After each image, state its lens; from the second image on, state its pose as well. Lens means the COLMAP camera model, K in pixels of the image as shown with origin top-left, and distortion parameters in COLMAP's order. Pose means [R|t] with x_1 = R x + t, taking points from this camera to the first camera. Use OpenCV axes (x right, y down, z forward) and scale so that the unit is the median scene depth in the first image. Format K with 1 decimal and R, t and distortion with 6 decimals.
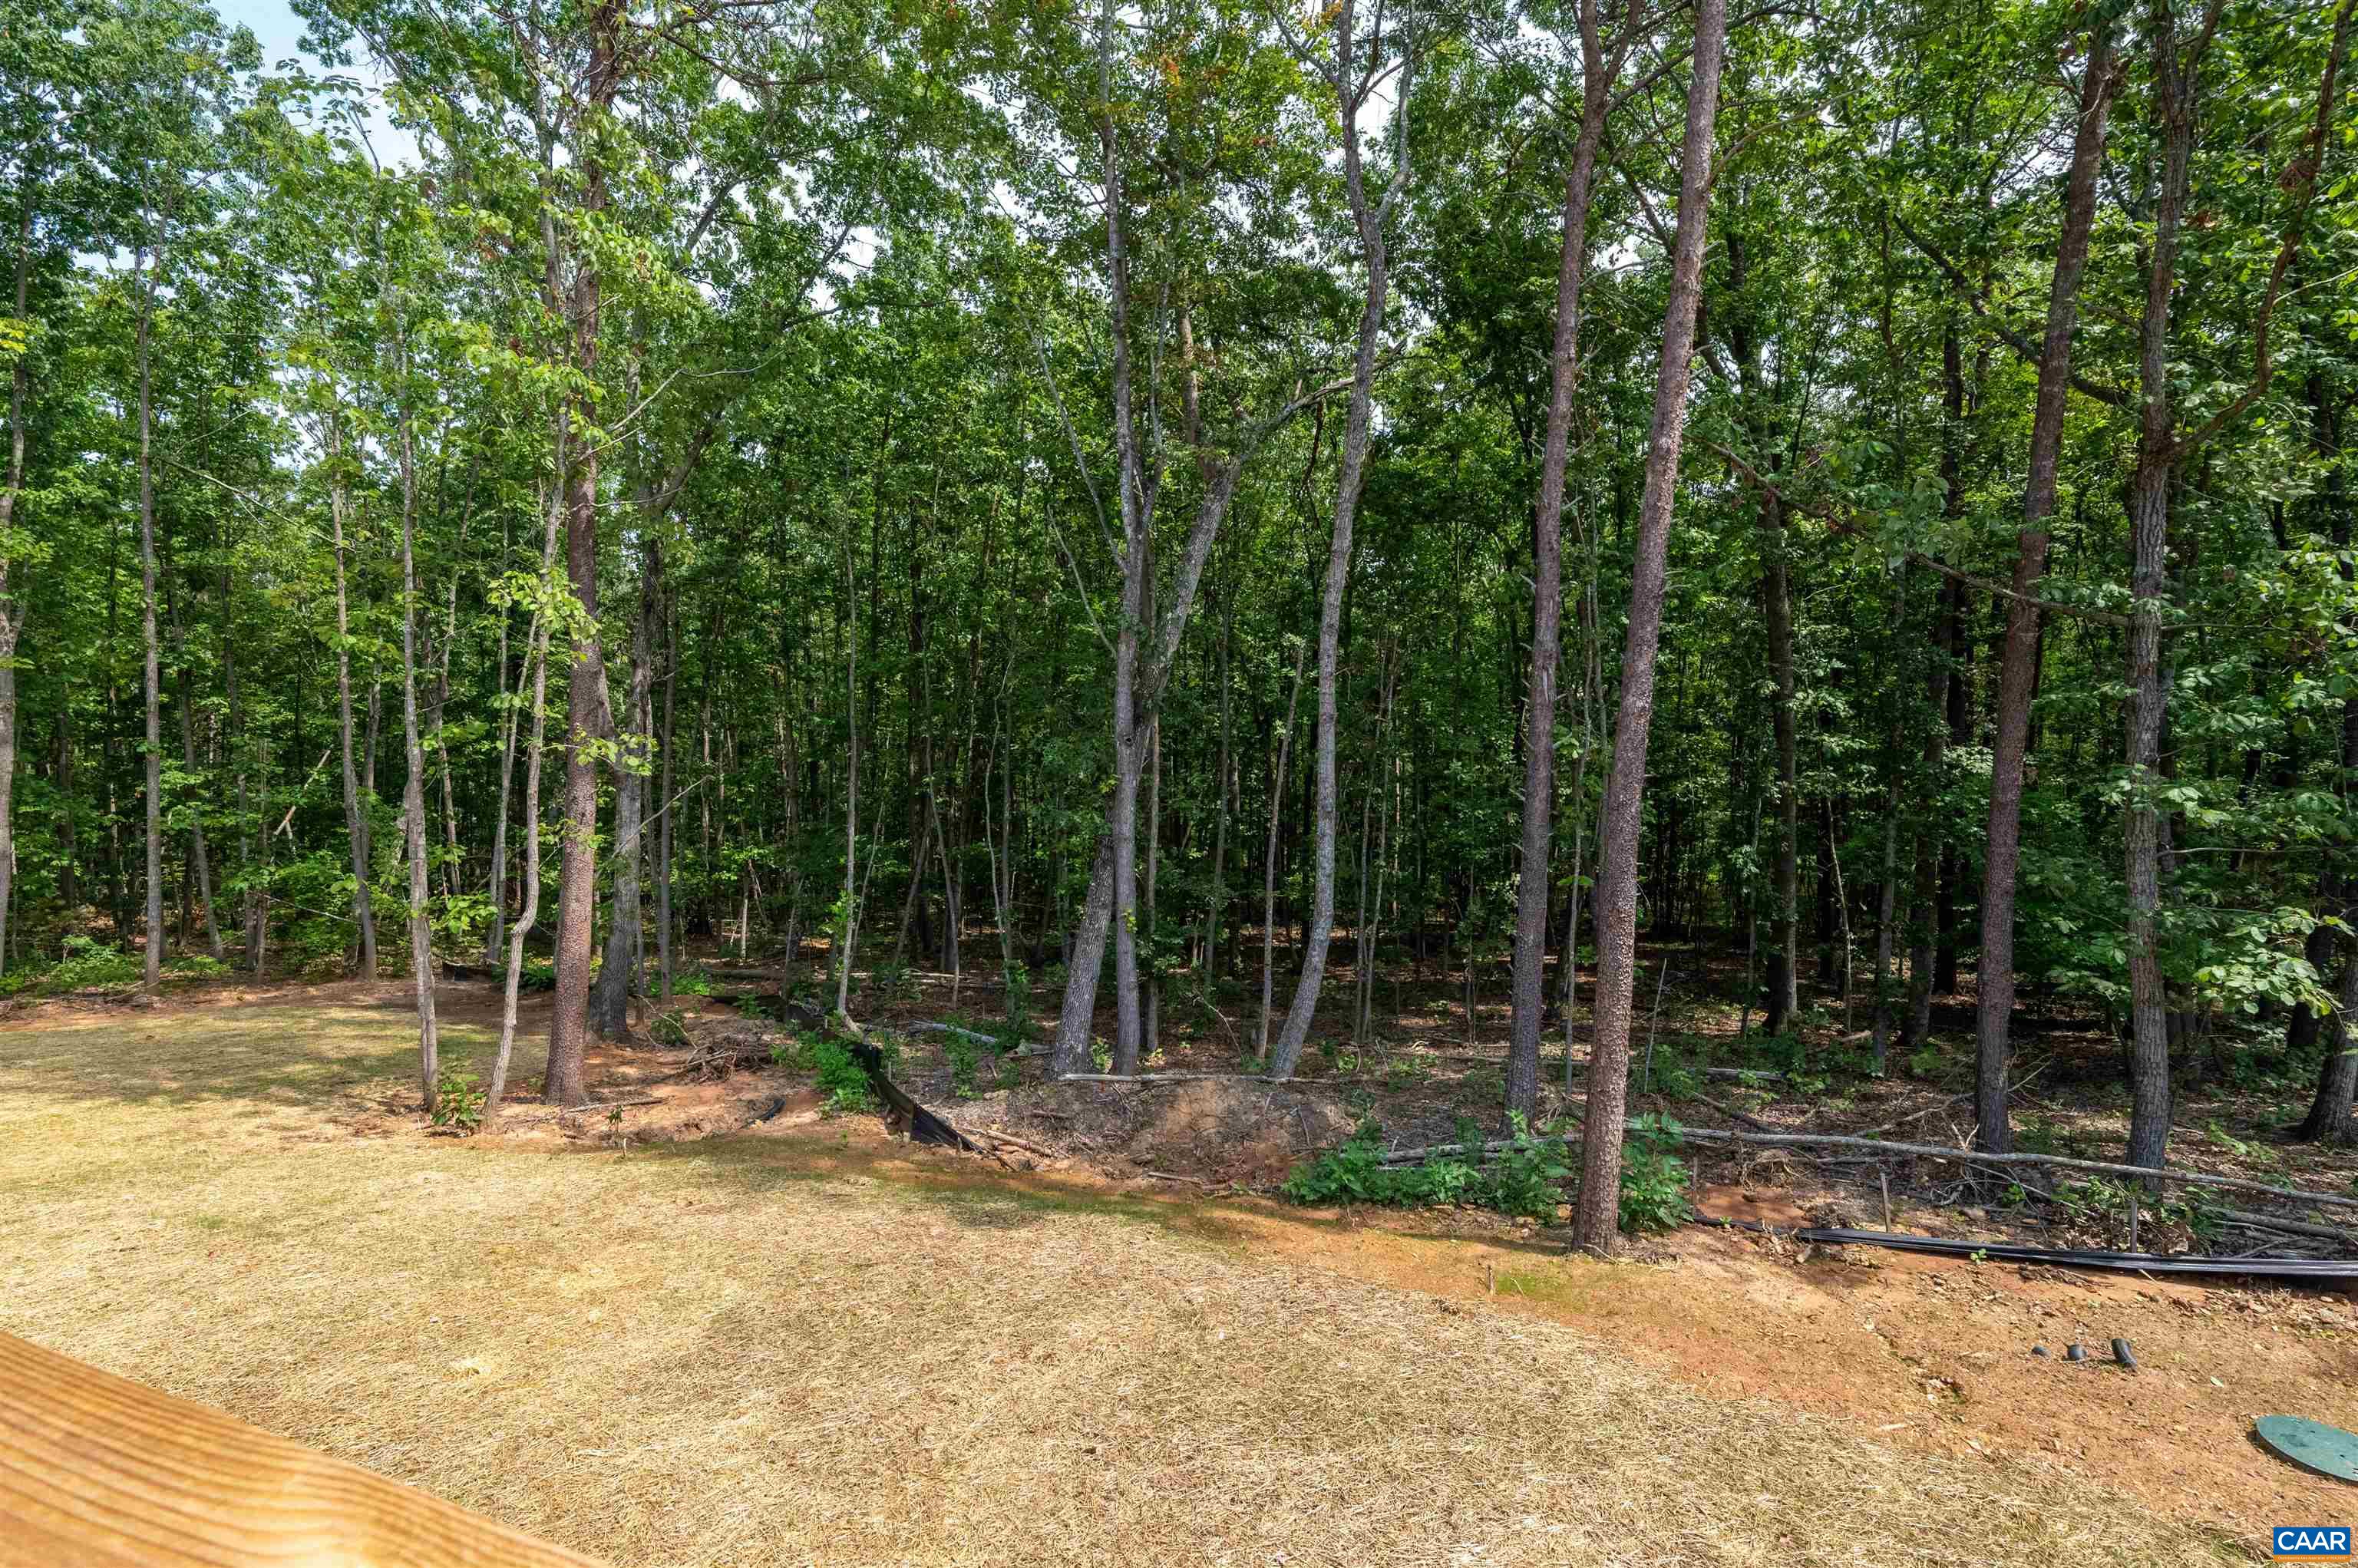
lens RADIAL K [[1083.7, 0, 1181.2], [0, 1083.7, 795.3], [0, 0, 1]] dist [0.001119, 0.001502]
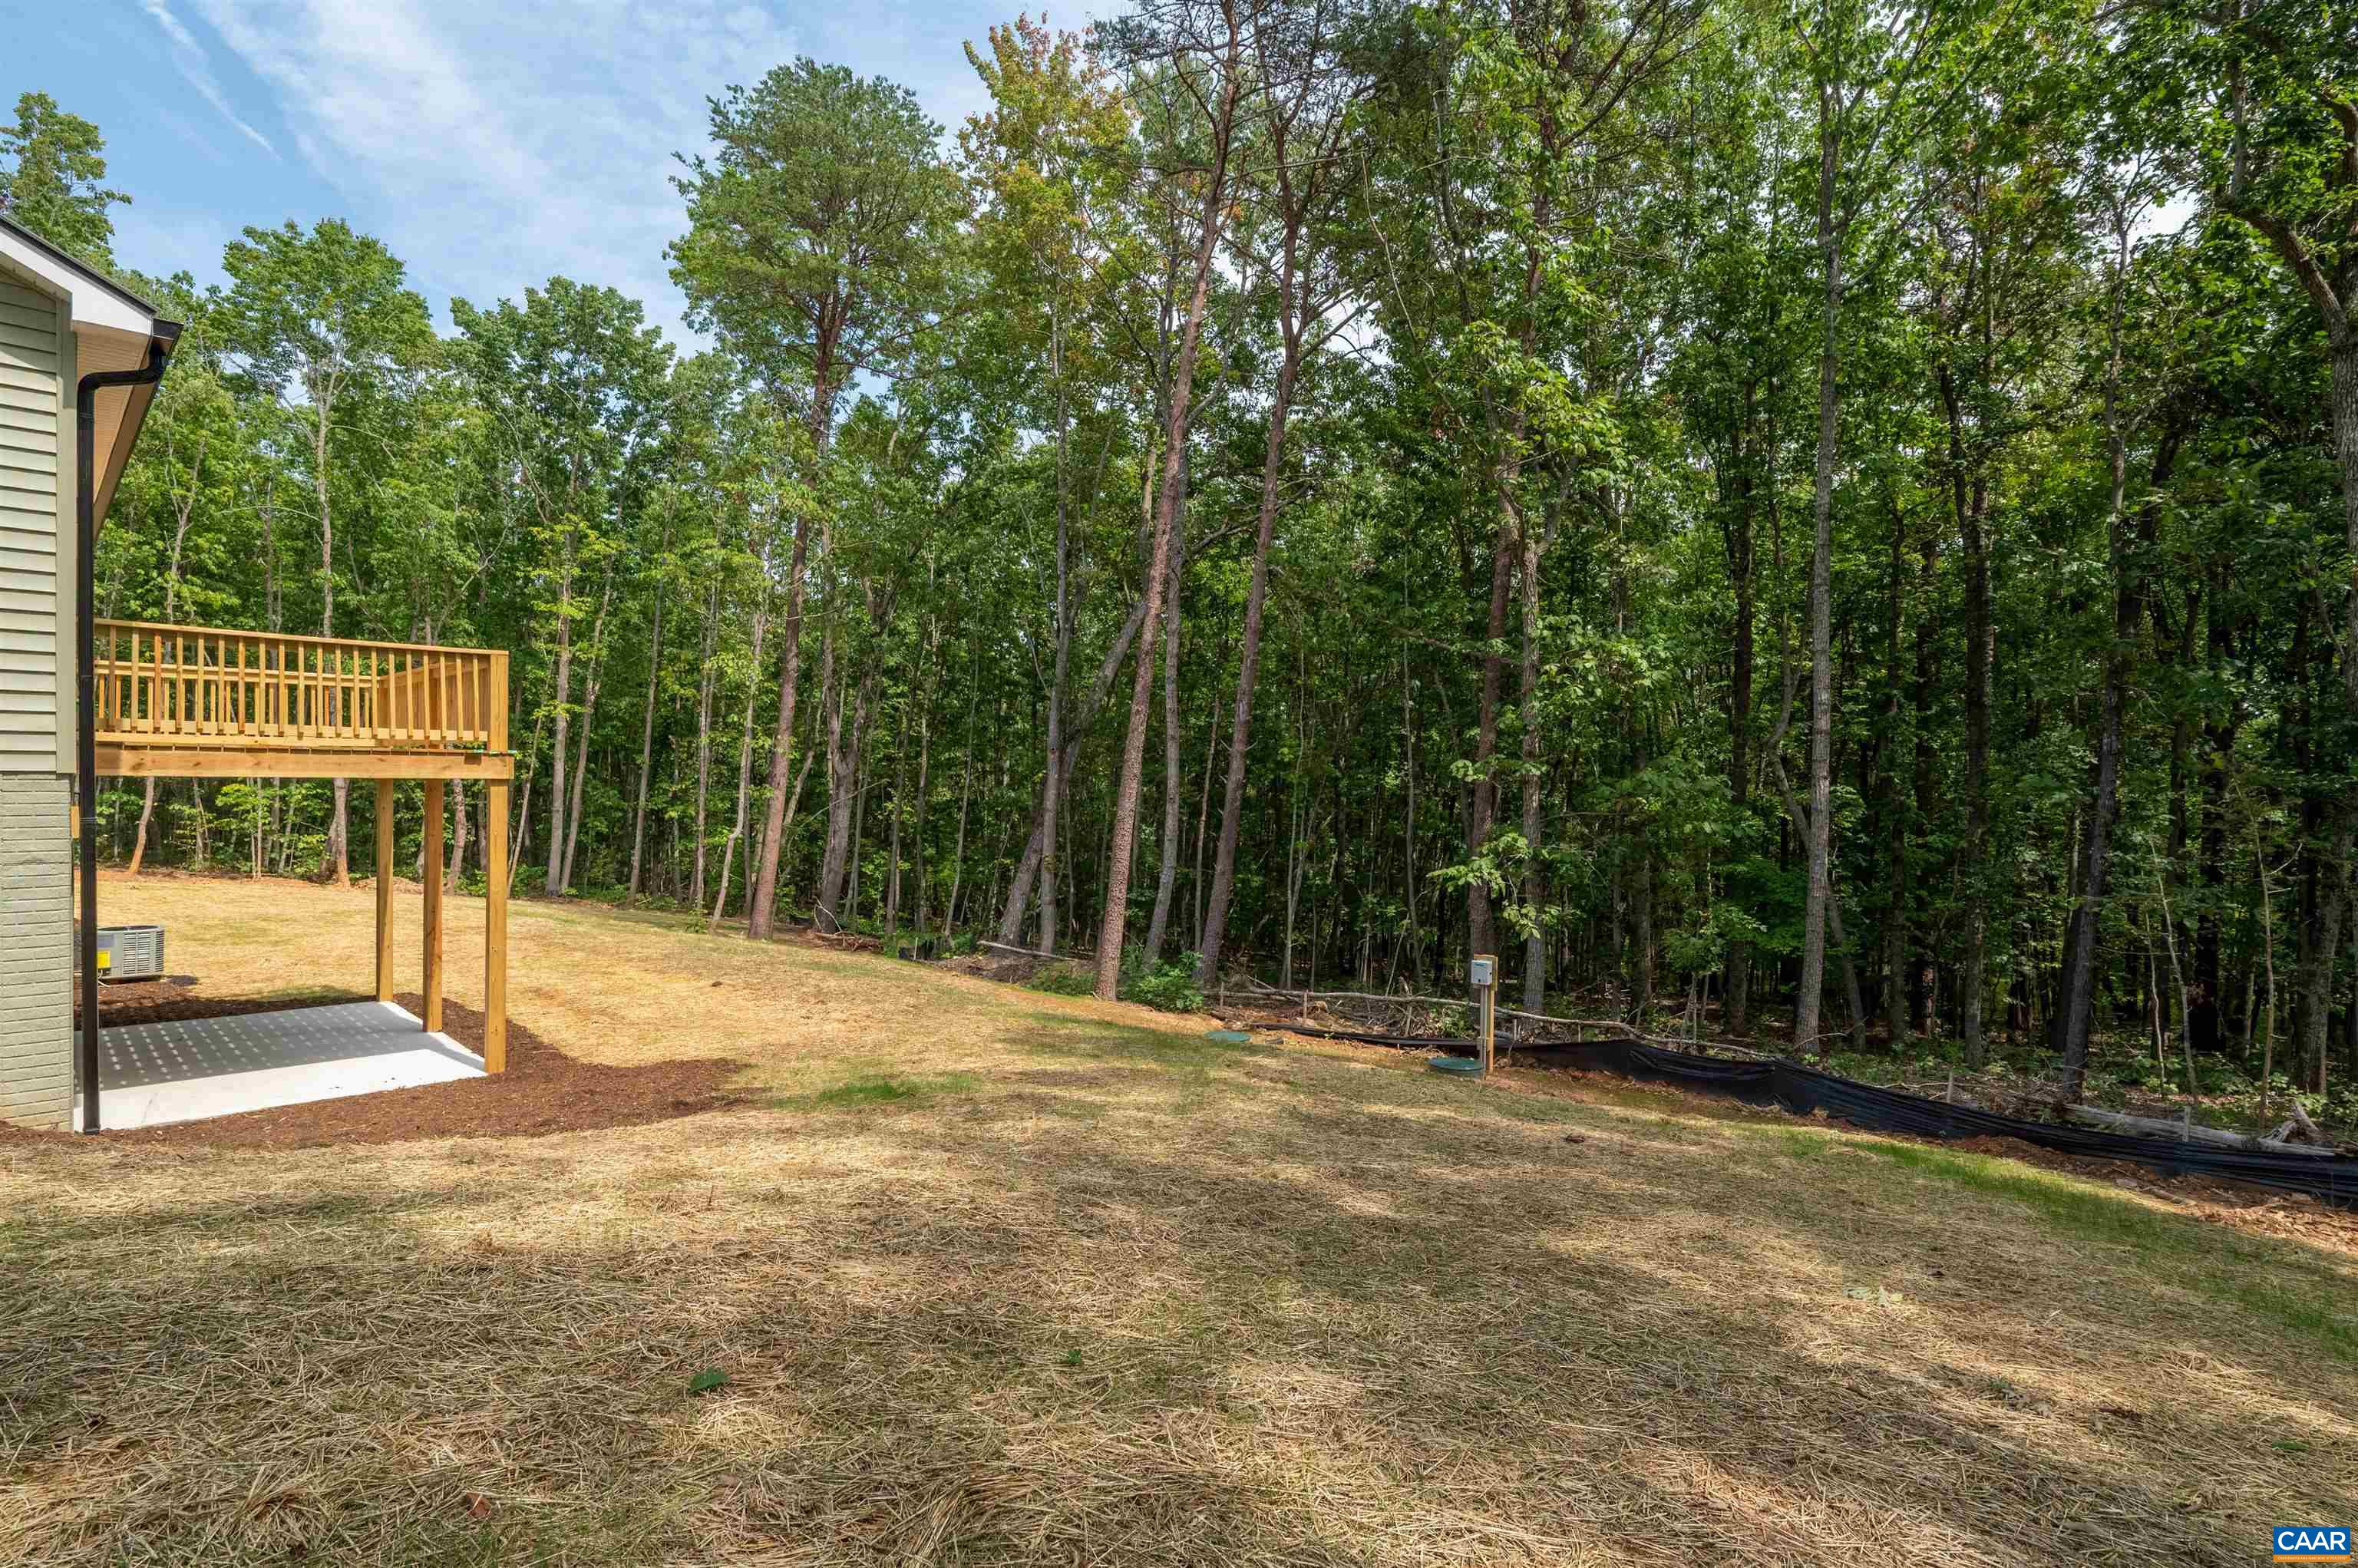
lens RADIAL K [[1121.9, 0, 1180.4], [0, 1121.9, 763.4], [0, 0, 1]] dist [-0.004086, 0.000670]
pose [[0.922189, 0.017406, -0.386347, 0.709624], [-0.060335, 0.993230, -0.099266, 0.113950], [0.382004, 0.114852, 0.916996, -0.417022]]
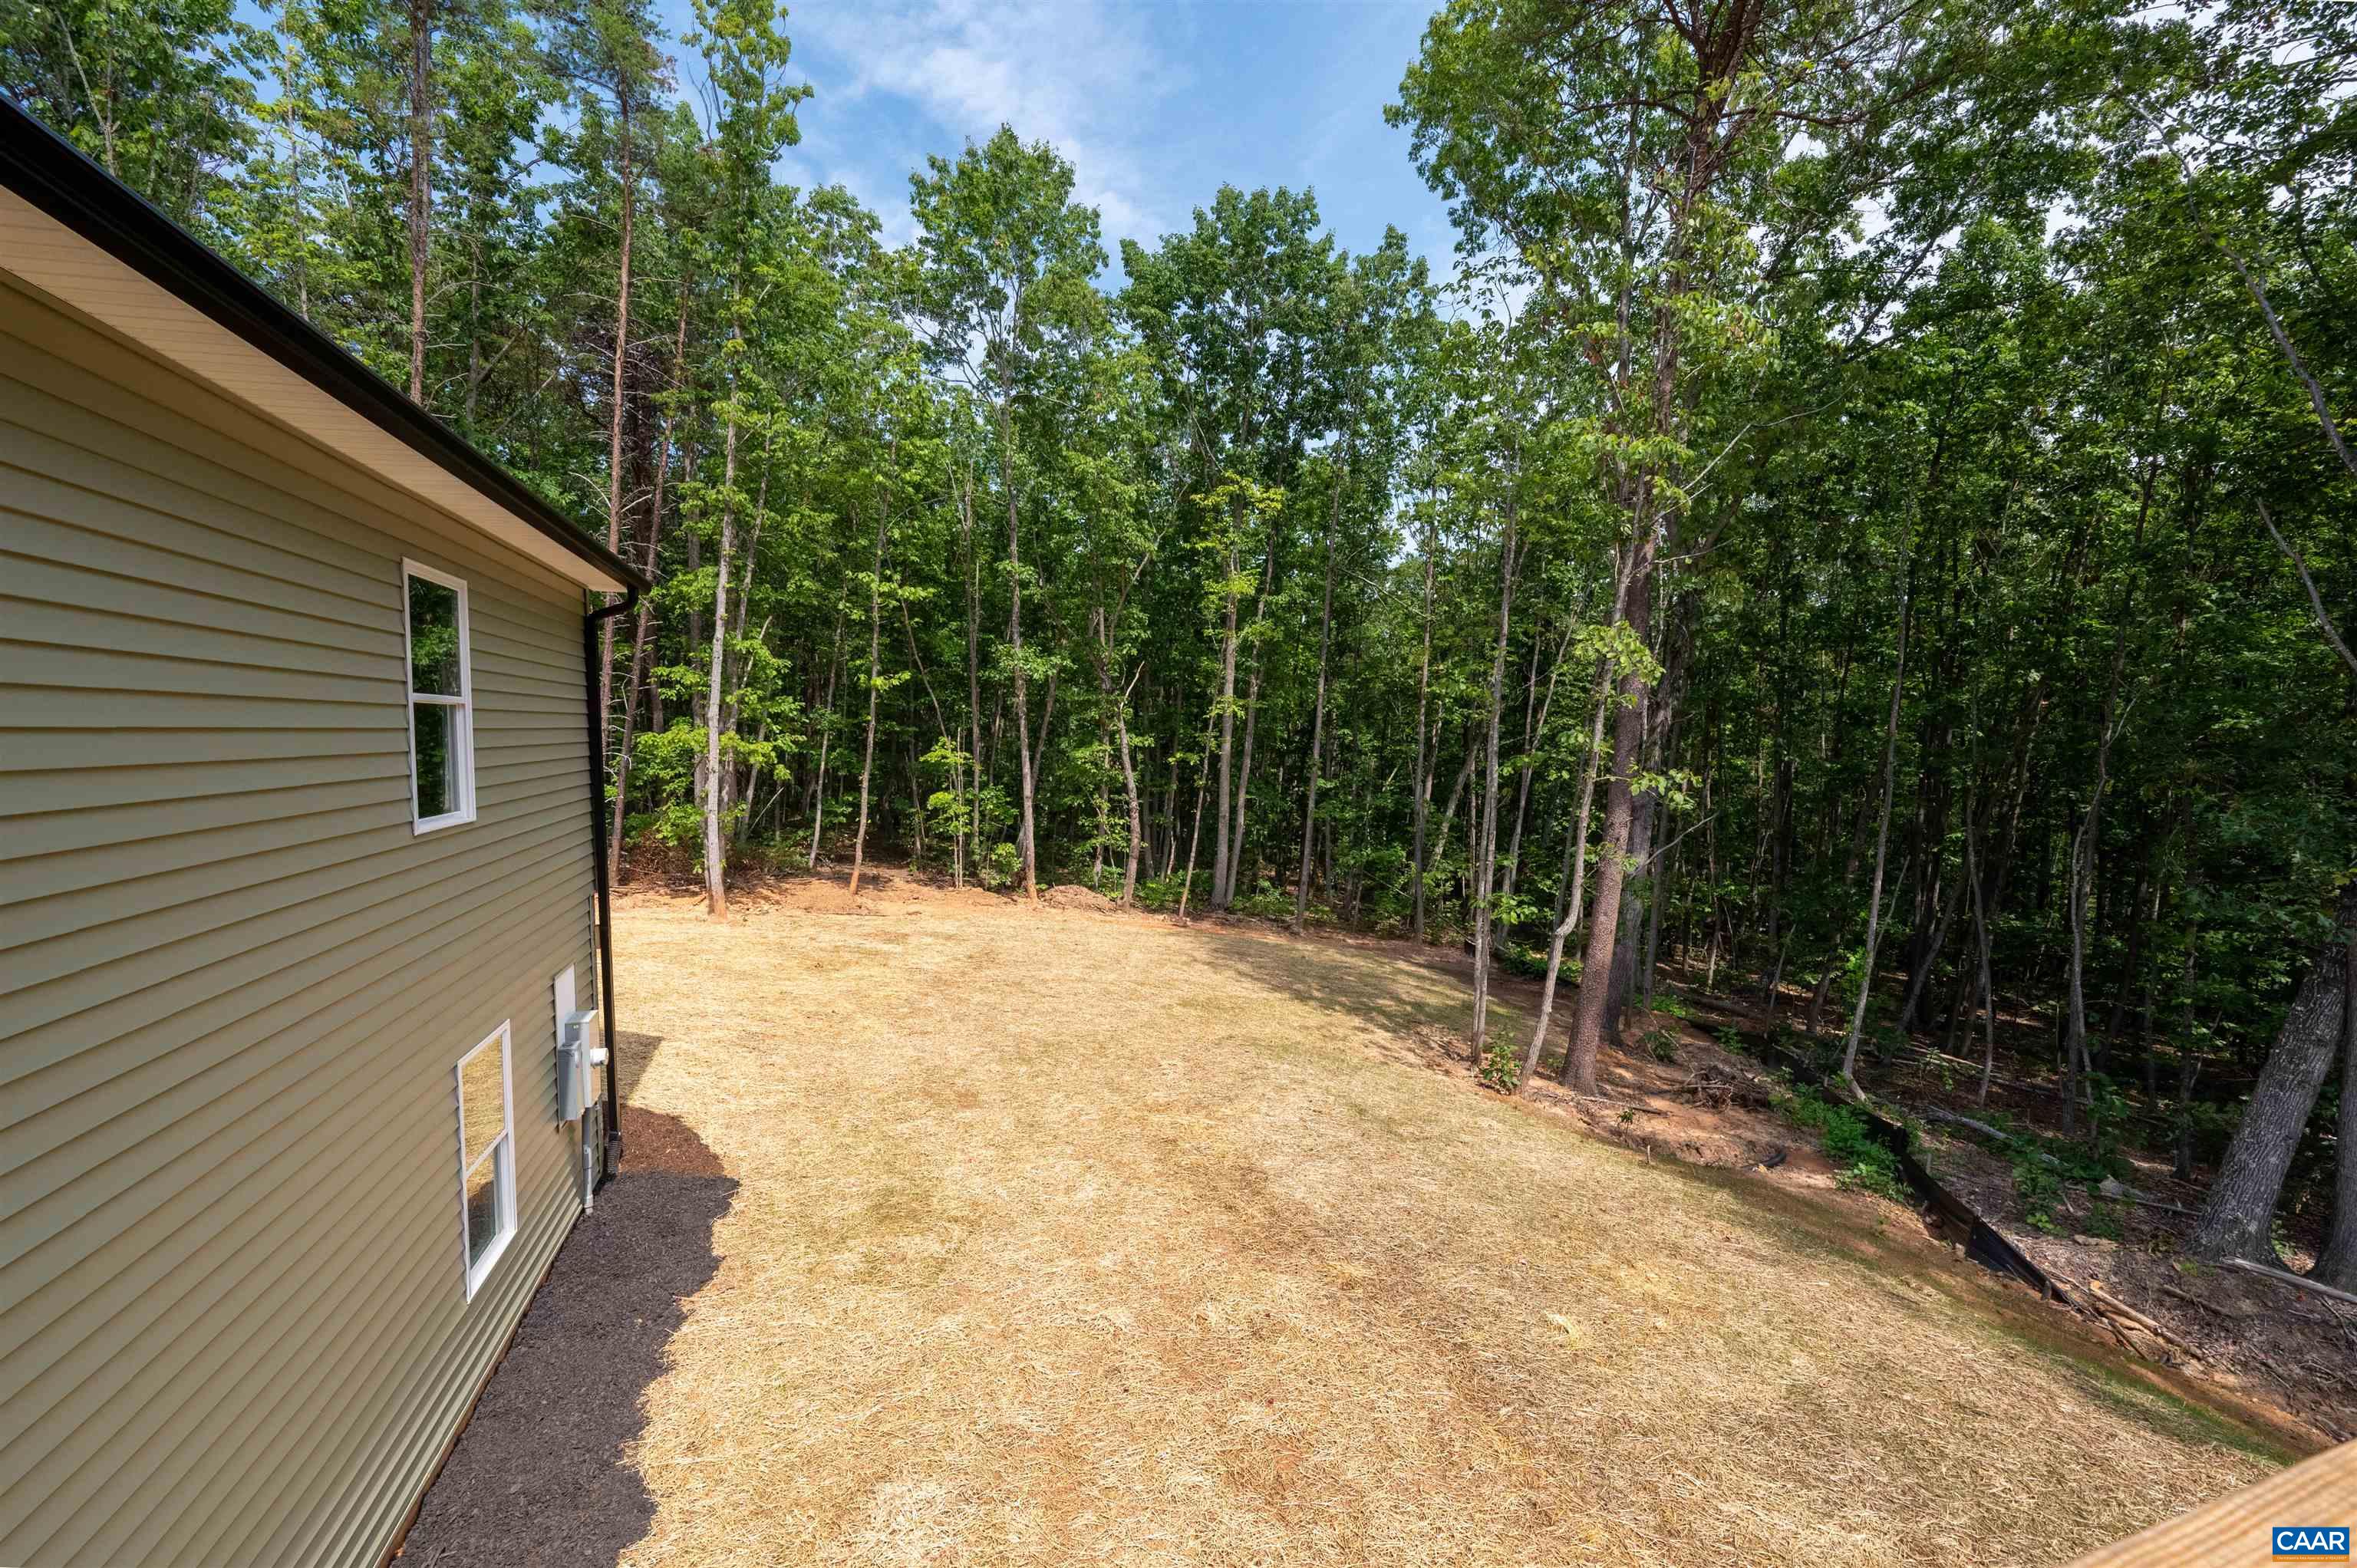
lens RADIAL K [[966.0, 0, 1175.6], [0, 966.0, 792.8], [0, 0, 1]] dist [-0.004278, 0.000445]
pose [[0.641926, 0.068394, -0.763711, -0.077367], [-0.091852, 0.995701, 0.011965, 0.000115], [0.761246, 0.062468, 0.645448, 0.004388]]
